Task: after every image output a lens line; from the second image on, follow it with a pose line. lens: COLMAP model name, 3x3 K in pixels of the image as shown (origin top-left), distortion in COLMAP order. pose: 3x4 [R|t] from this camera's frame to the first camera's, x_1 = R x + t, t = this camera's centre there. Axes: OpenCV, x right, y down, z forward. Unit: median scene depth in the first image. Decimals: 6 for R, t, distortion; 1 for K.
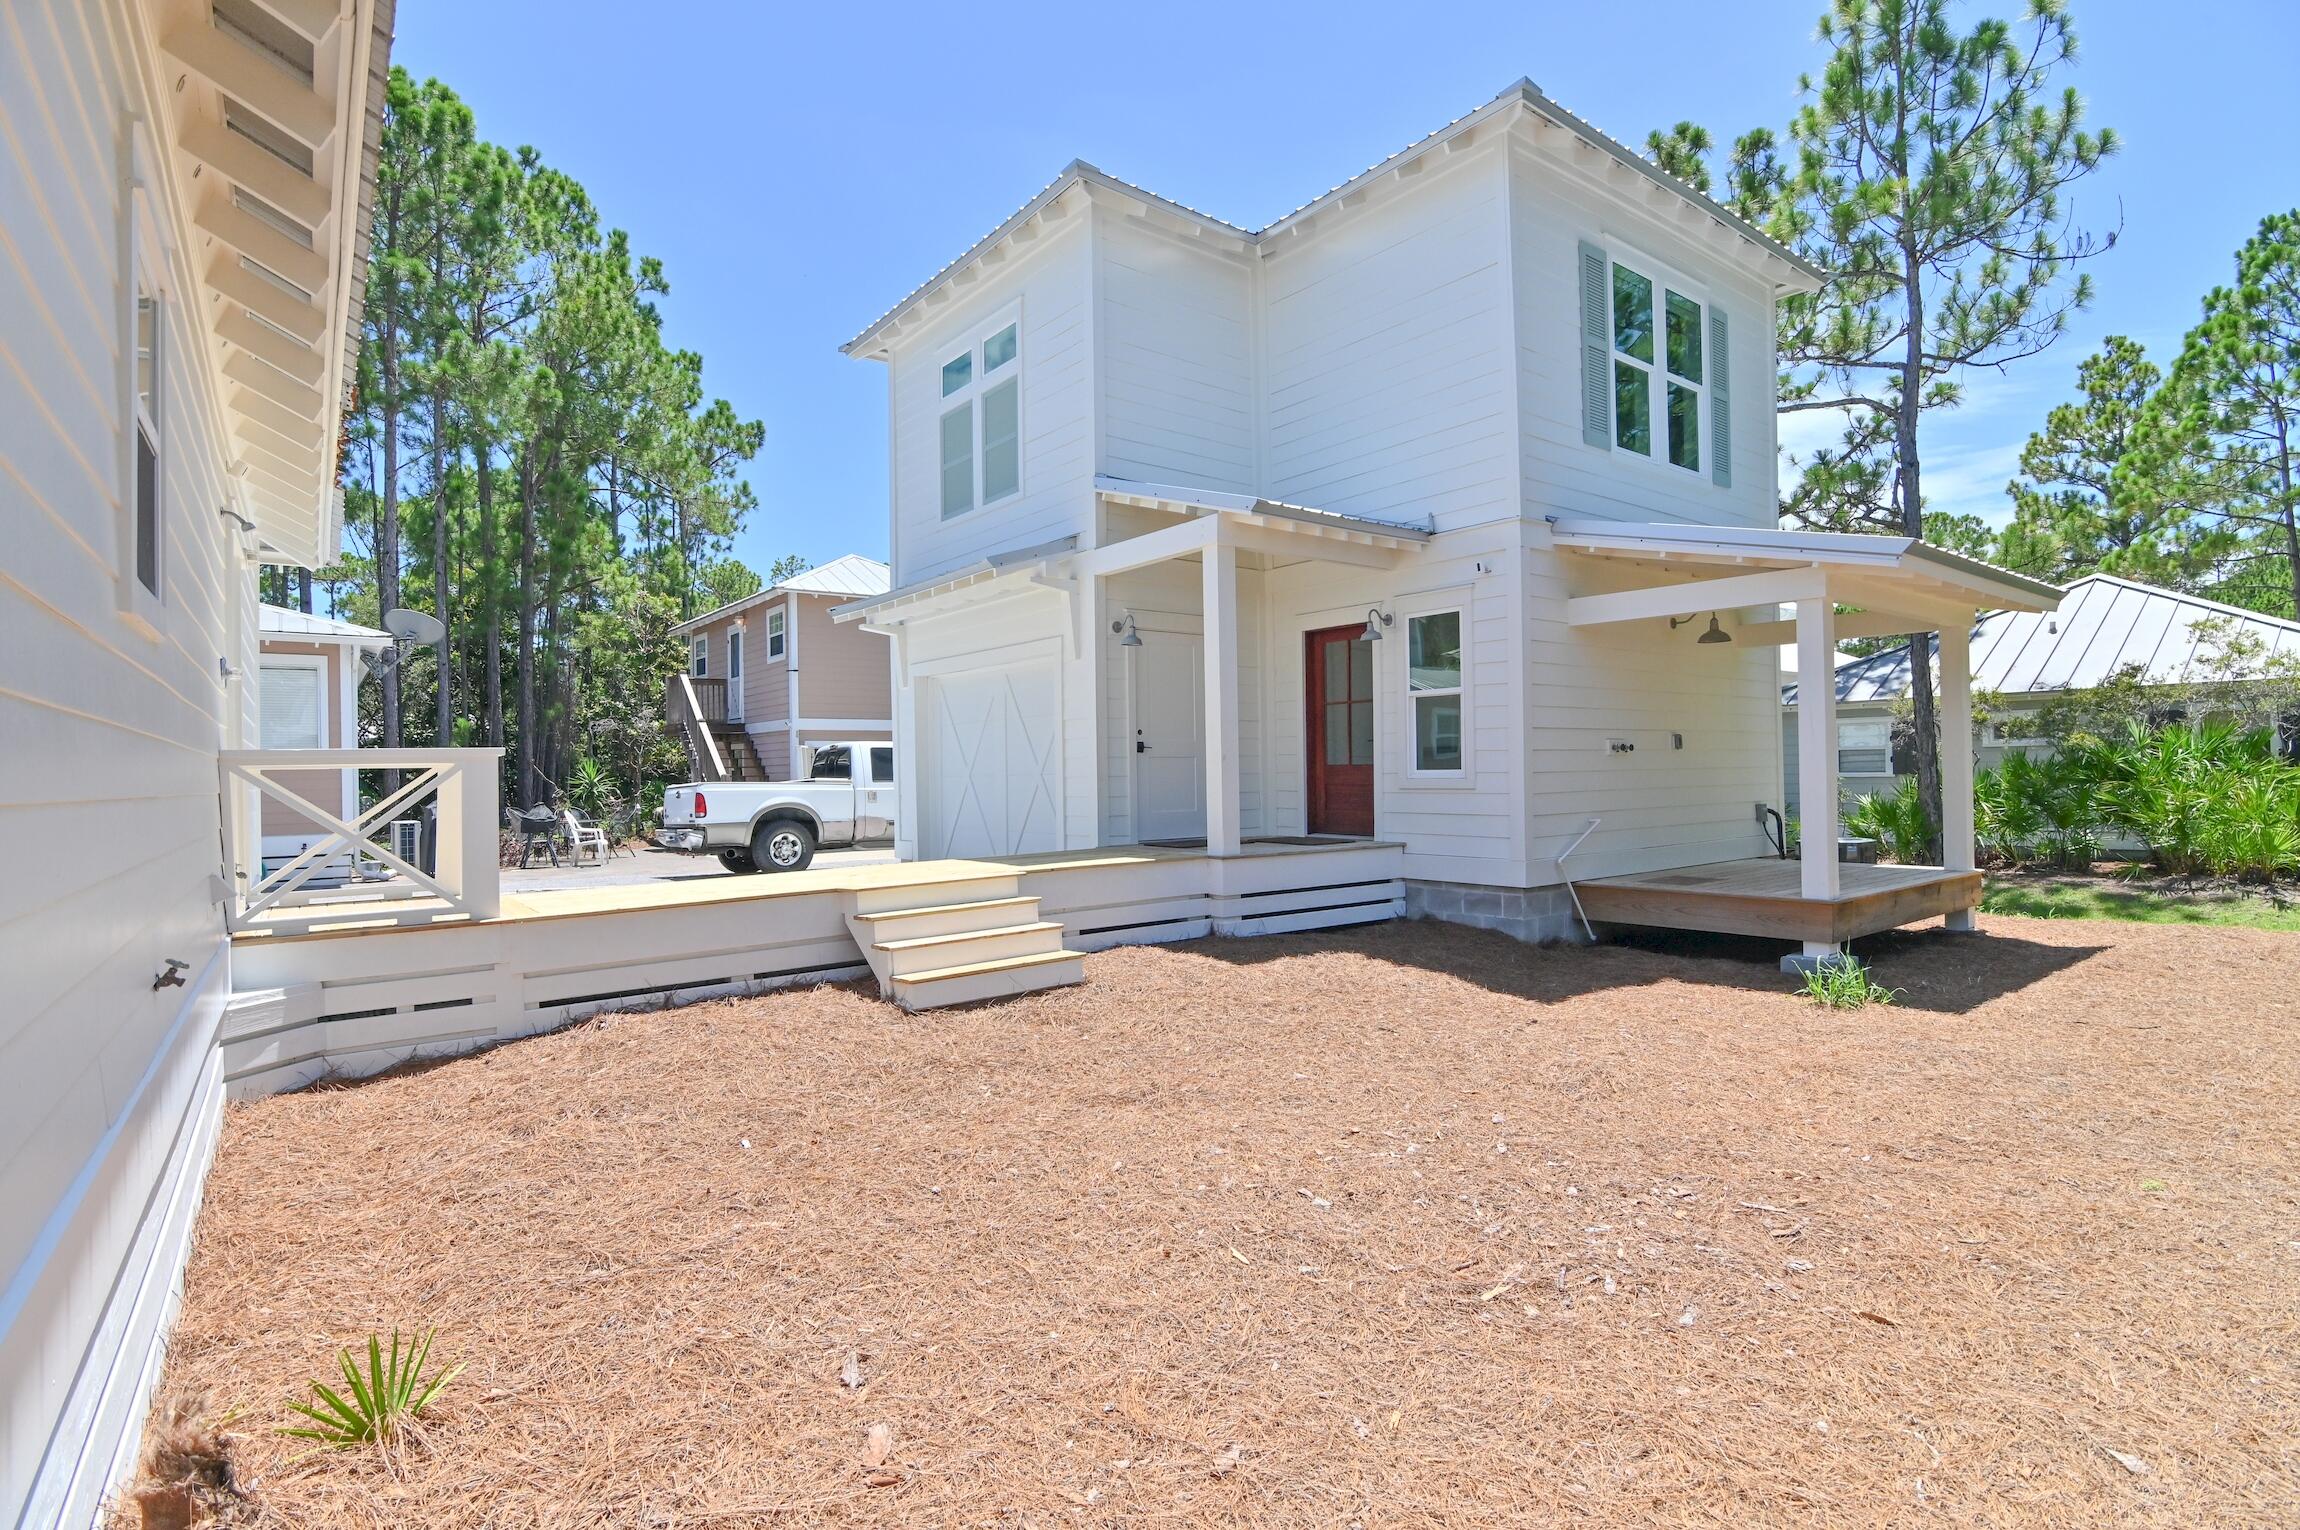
lens RADIAL K [[1126.5, 0, 1150.4], [0, 1126.5, 766.0], [0, 0, 1]] dist [-0.019729, -0.000865]
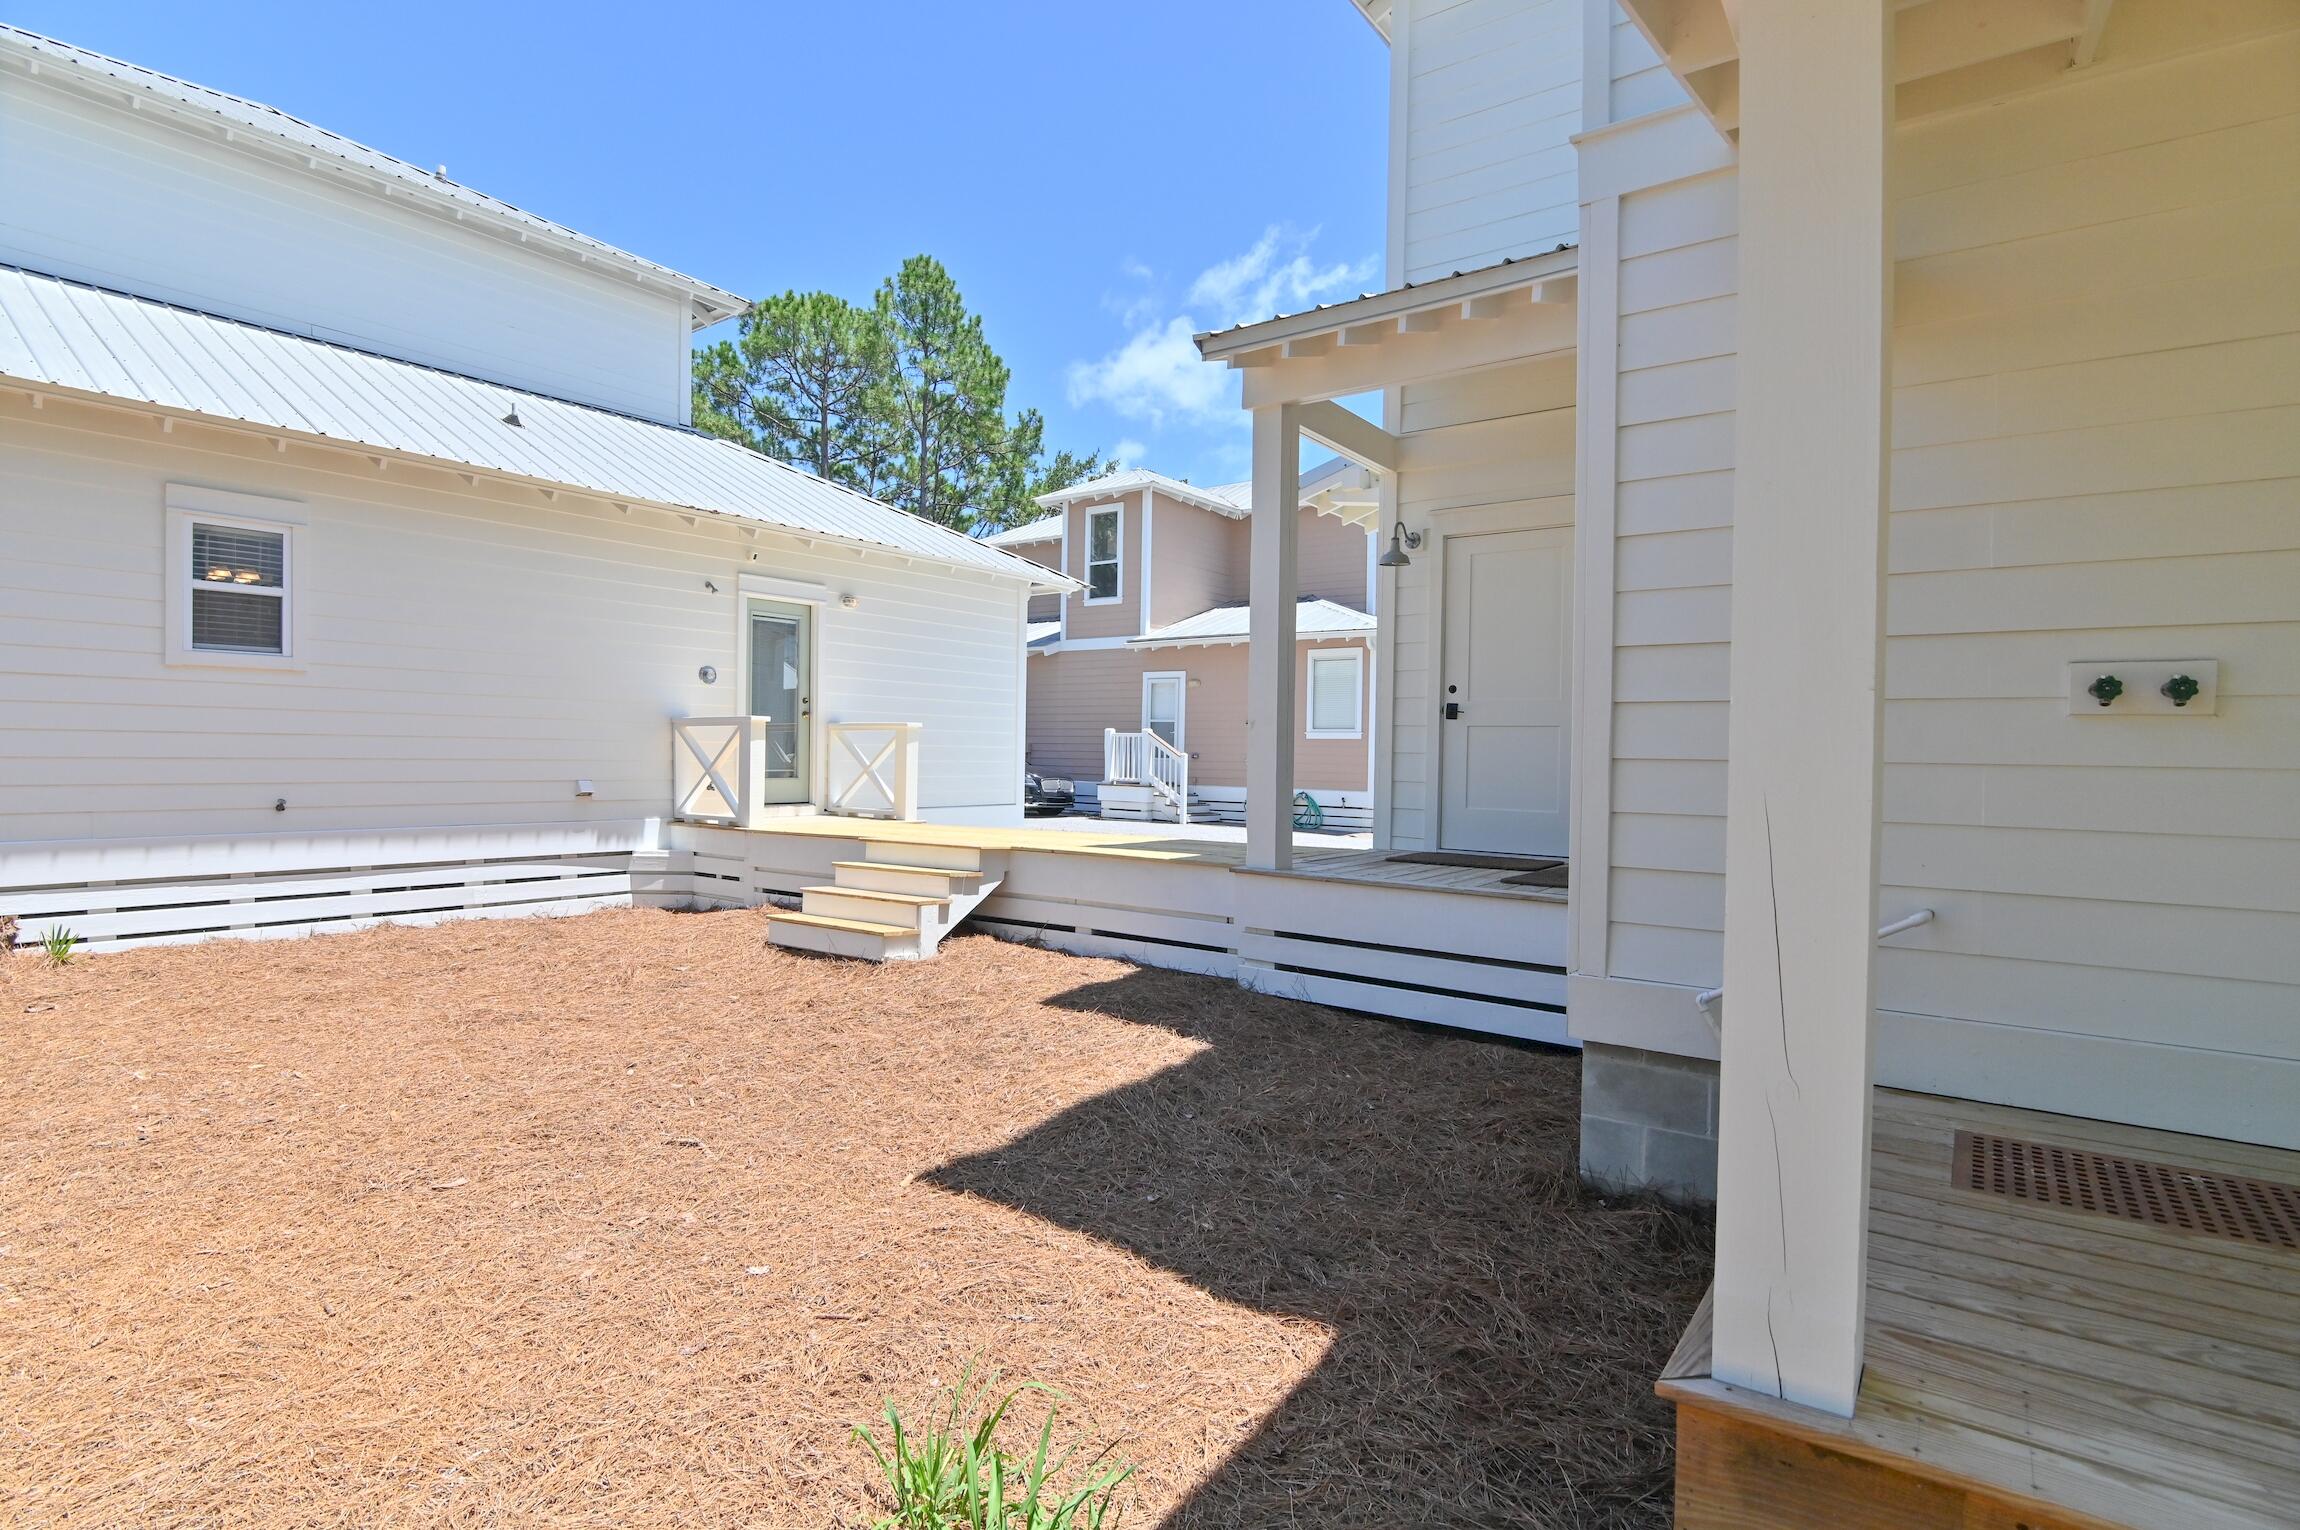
lens RADIAL K [[1126.5, 0, 1149.1], [0, 1126.5, 764.6], [0, 0, 1]] dist [-0.019729, -0.000865]
pose [[0.273011, 0.032092, -0.961475, 0.690938], [-0.015801, 0.999458, 0.028873, -0.001462], [0.961881, 0.007309, 0.273371, 0.744094]]
